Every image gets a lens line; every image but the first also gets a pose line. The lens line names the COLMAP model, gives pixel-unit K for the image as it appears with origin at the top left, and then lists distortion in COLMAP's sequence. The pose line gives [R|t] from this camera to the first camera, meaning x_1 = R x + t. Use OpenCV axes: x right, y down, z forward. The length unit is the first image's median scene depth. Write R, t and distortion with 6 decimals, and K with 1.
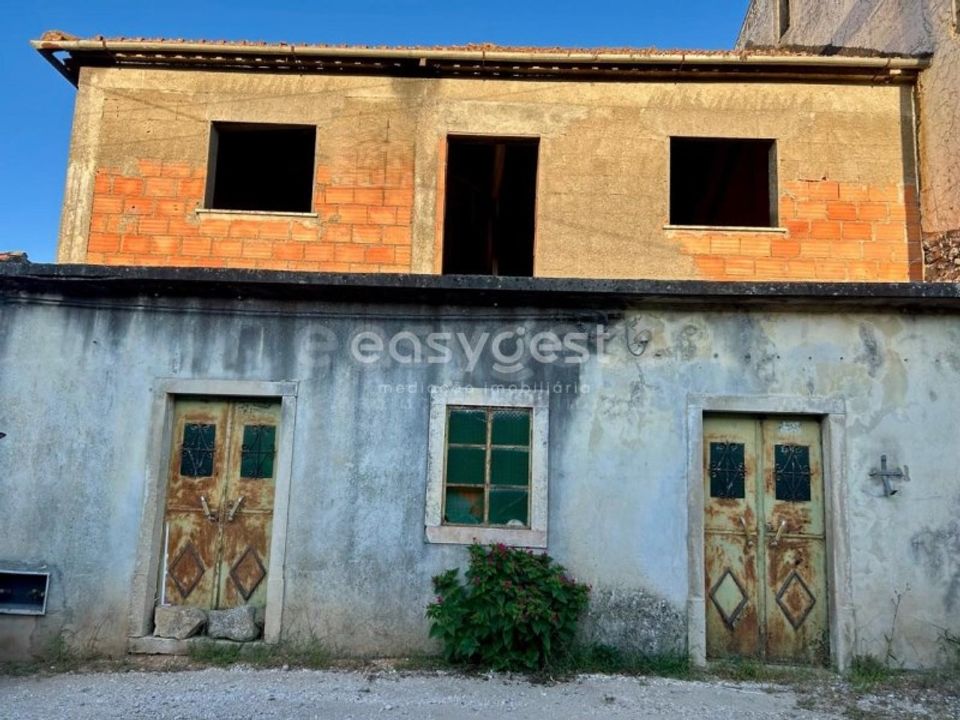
lens RADIAL K [[770.2, 0, 480.1], [0, 770.2, 362.4], [0, 0, 1]] dist [0.011219, -0.000459]
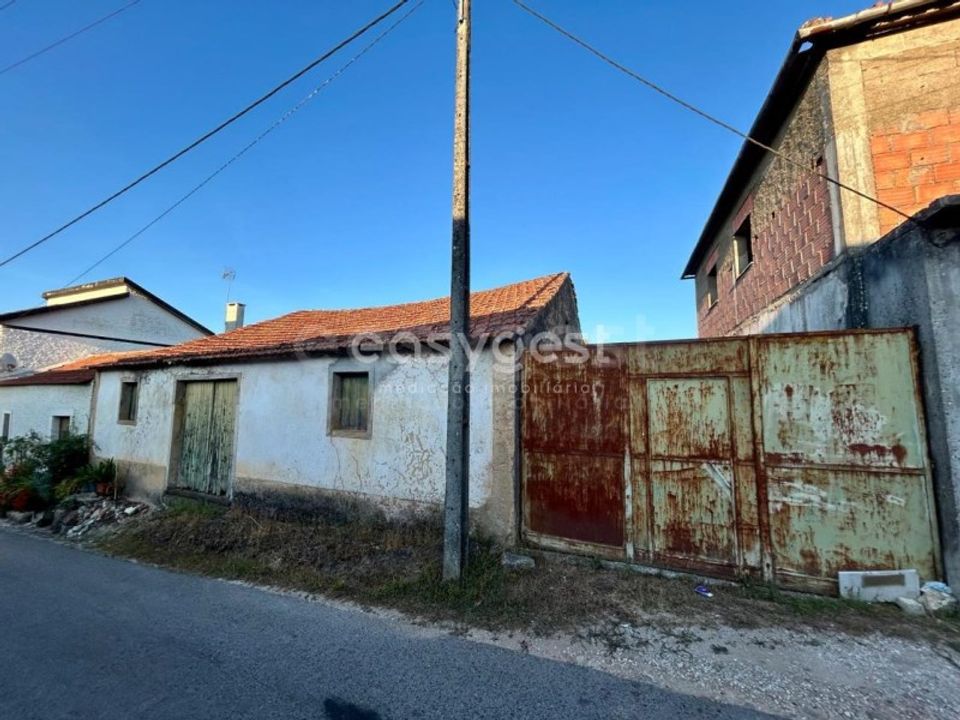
lens RADIAL K [[382.3, 0, 478.6], [0, 382.3, 359.9], [0, 0, 1]] dist [0.002705, 0.000279]
pose [[0.939146, -0.064735, -0.337364, -0.862874], [0.082573, 0.995830, 0.038783, 0.002816], [0.333447, -0.064280, 0.940575, 0.285466]]
